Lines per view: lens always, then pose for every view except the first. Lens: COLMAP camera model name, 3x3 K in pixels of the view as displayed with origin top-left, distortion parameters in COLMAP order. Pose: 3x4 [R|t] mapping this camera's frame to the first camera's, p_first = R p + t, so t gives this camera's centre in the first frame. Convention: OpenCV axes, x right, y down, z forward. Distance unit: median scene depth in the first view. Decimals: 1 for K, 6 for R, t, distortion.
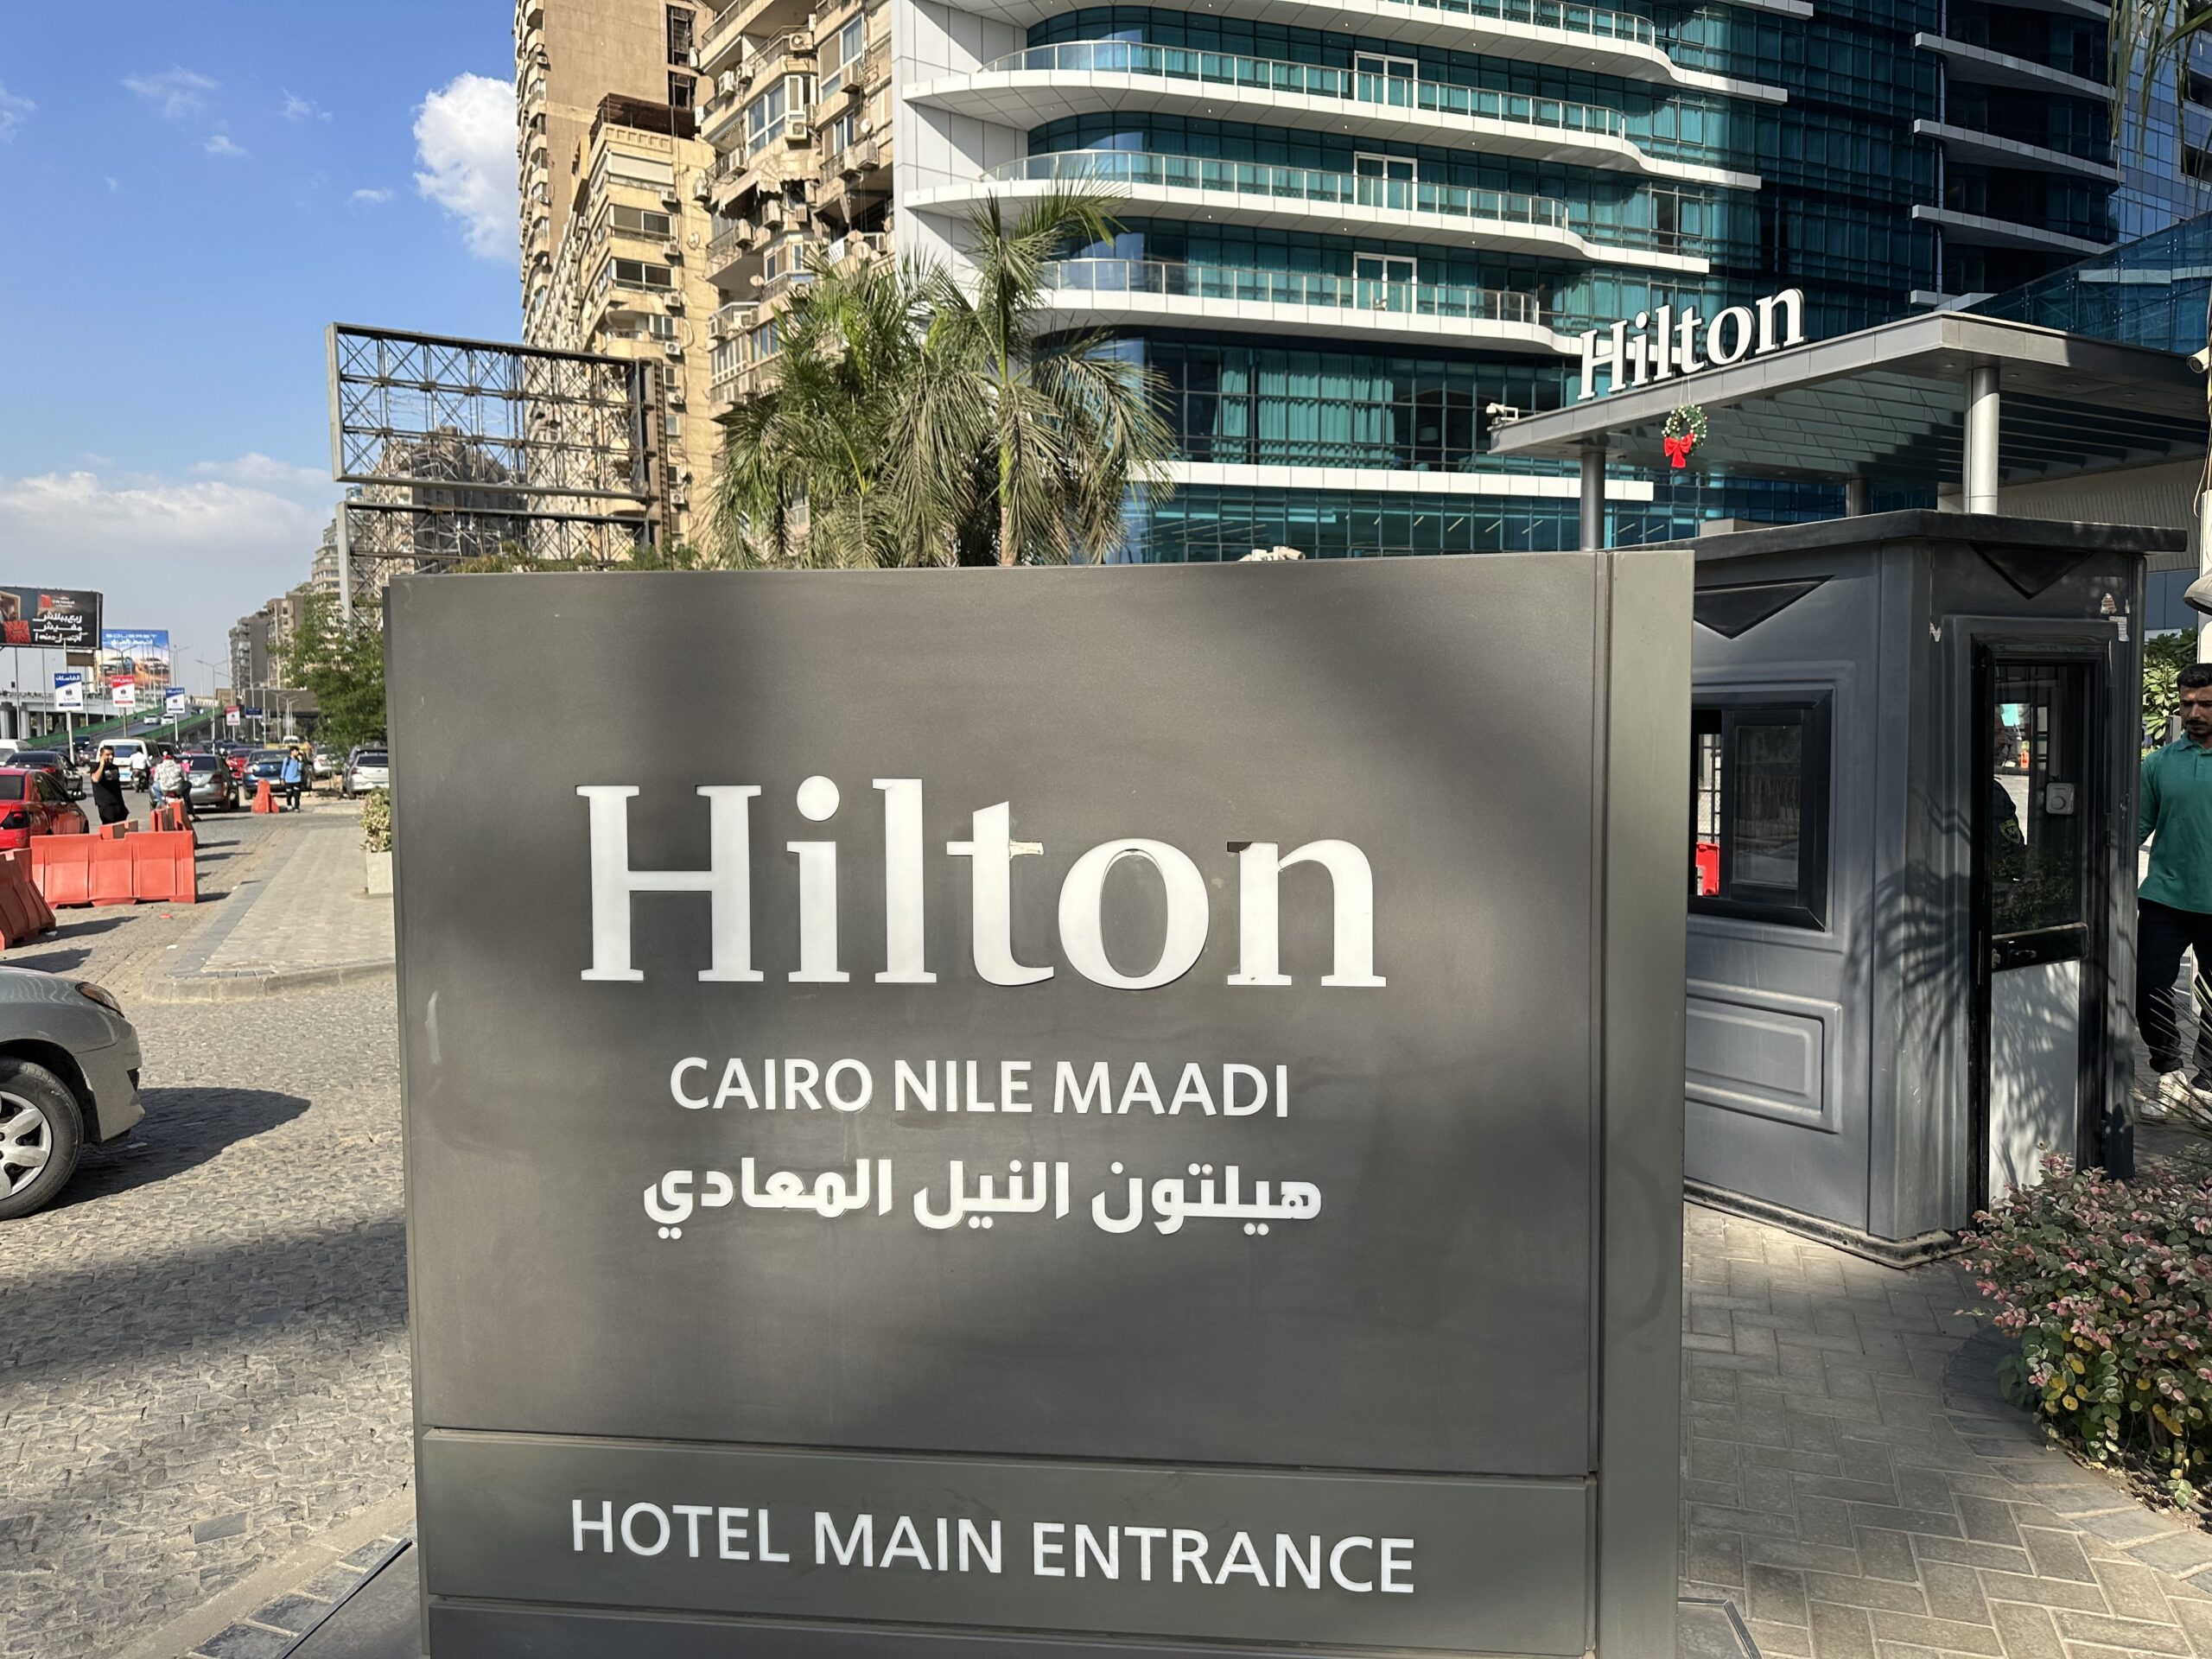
lens RADIAL K [[1546.1, 0, 1106.0], [0, 1546.1, 829.5], [0, 0, 1]] dist [0.038930, -0.001866]
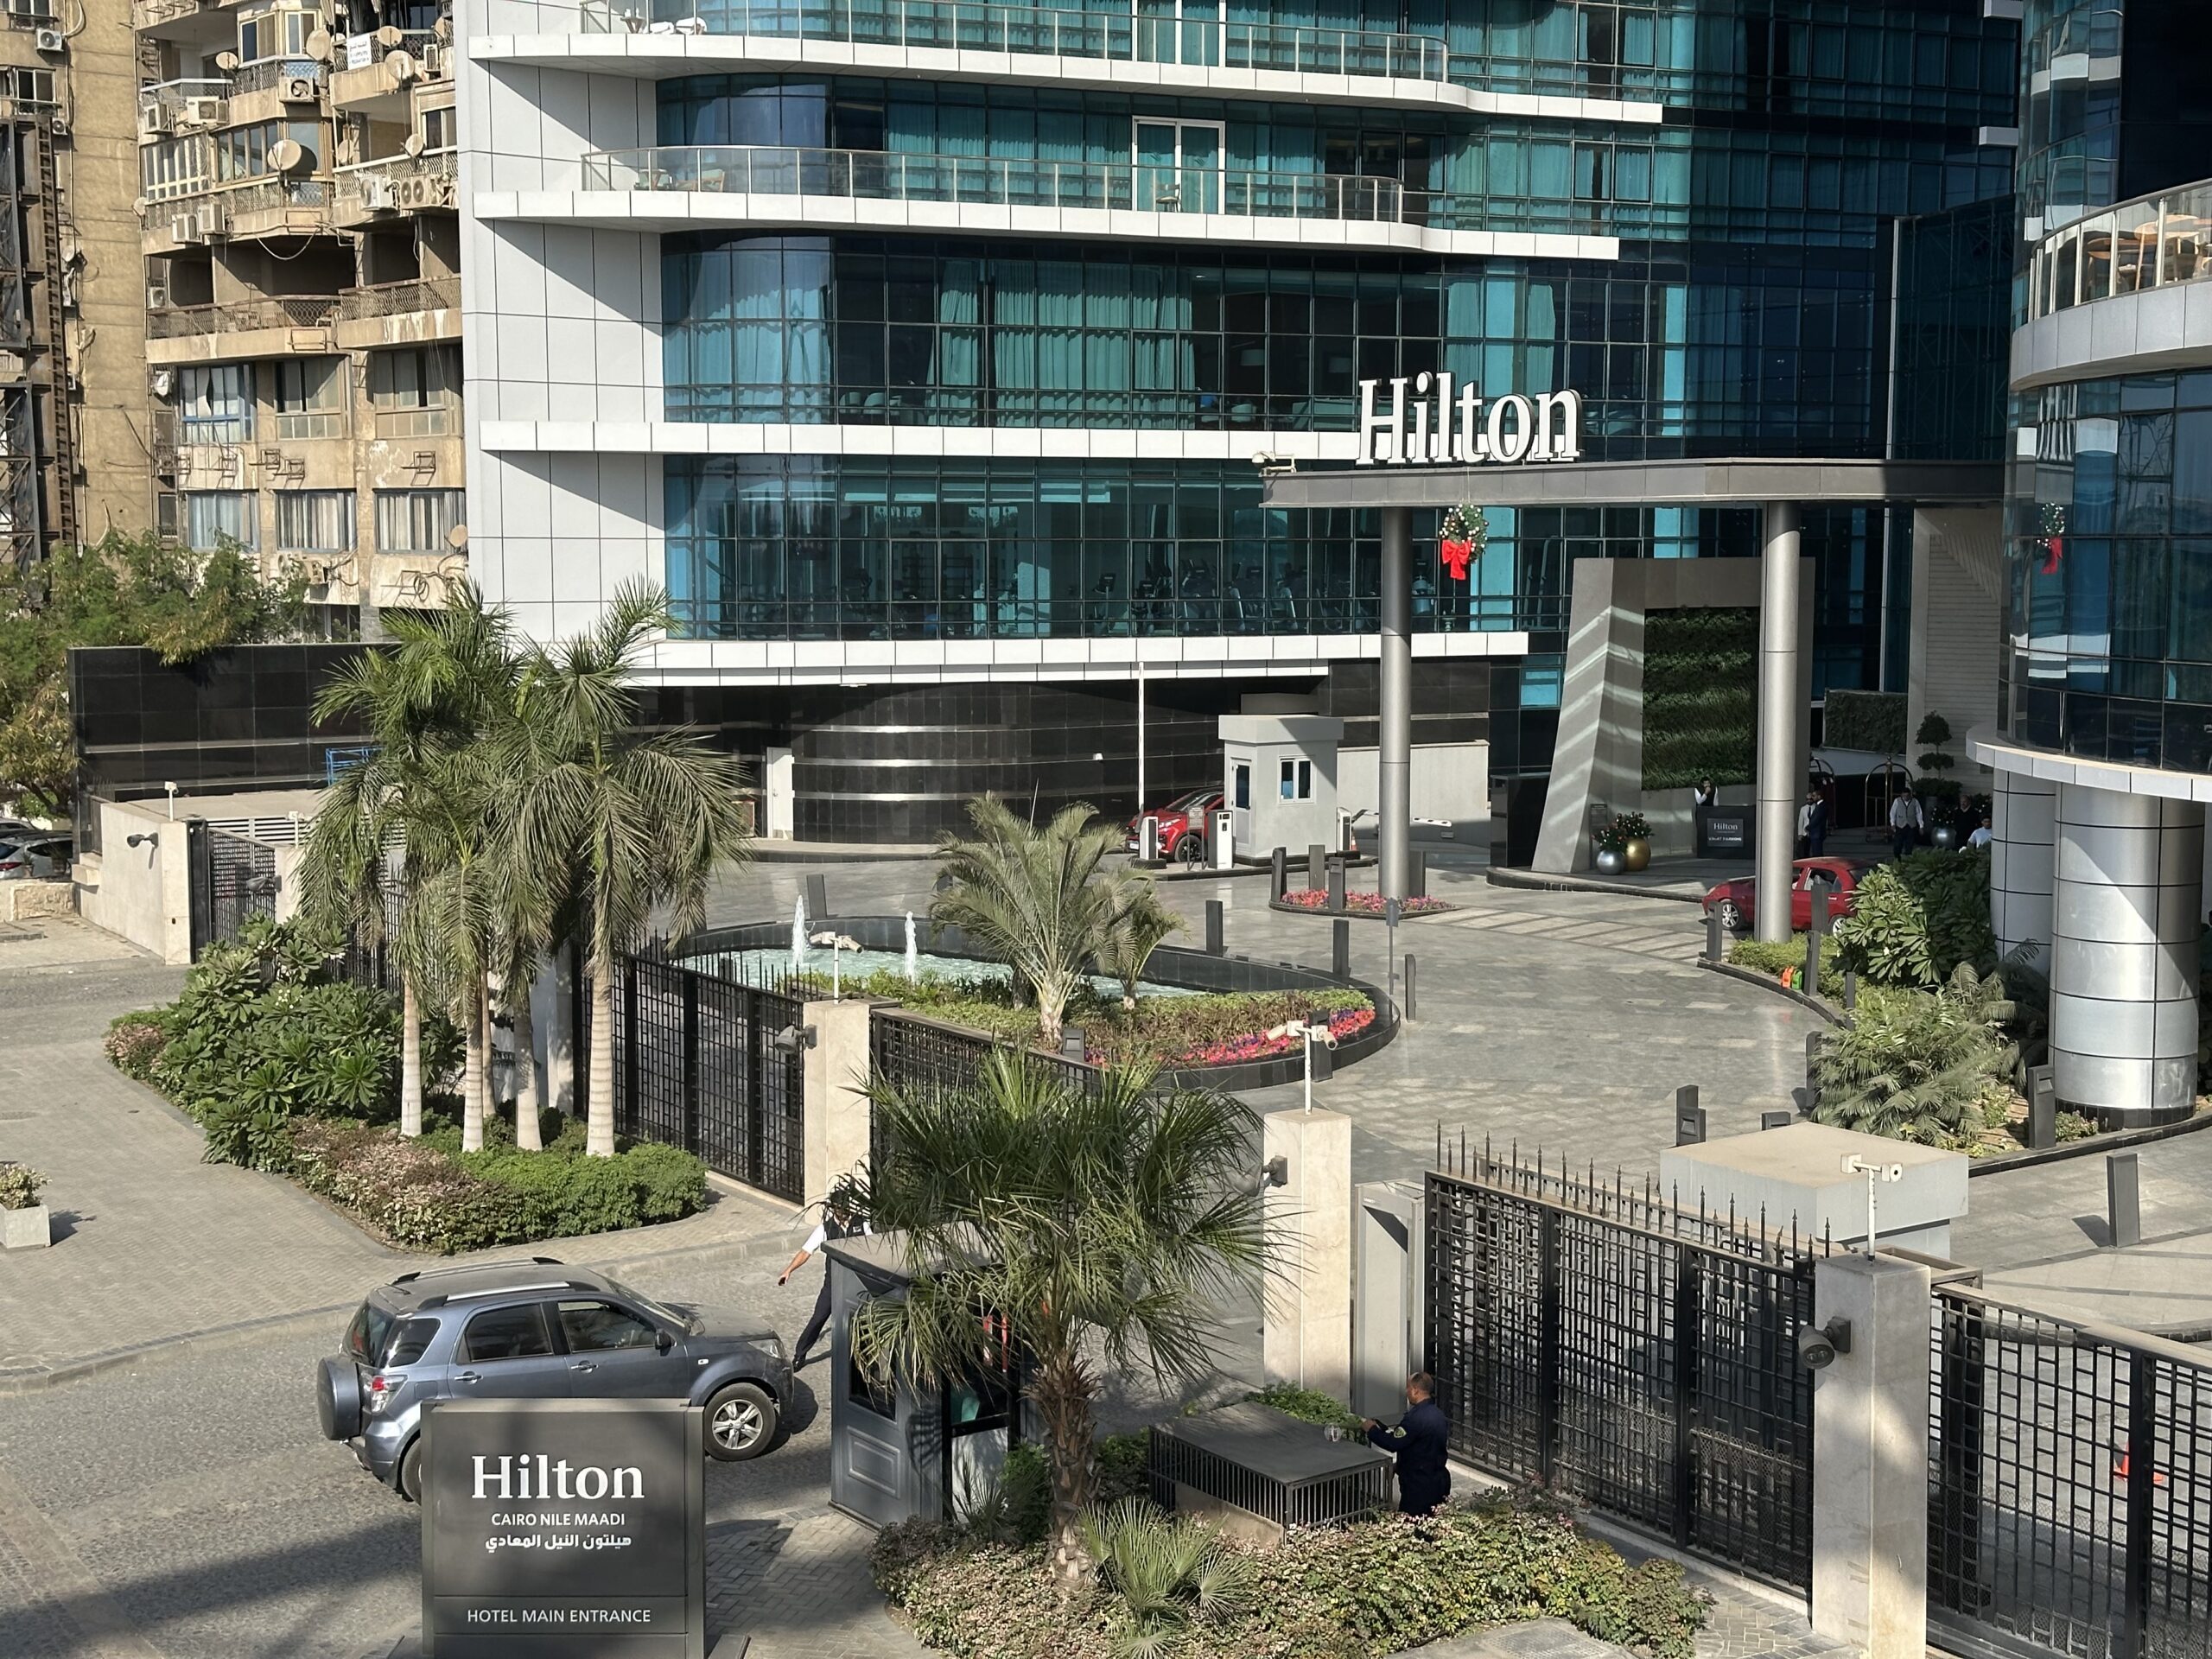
lens RADIAL K [[3113.2, 0, 1106.0], [0, 3113.2, 829.5], [0, 0, 1]] dist [0.180152, -0.432753]
pose [[0.996864, 0.000050, 0.079130, 0.037415], [-0.002877, 0.999361, 0.035623, -0.104107], [-0.079078, -0.035739, 0.996228, -0.393159]]
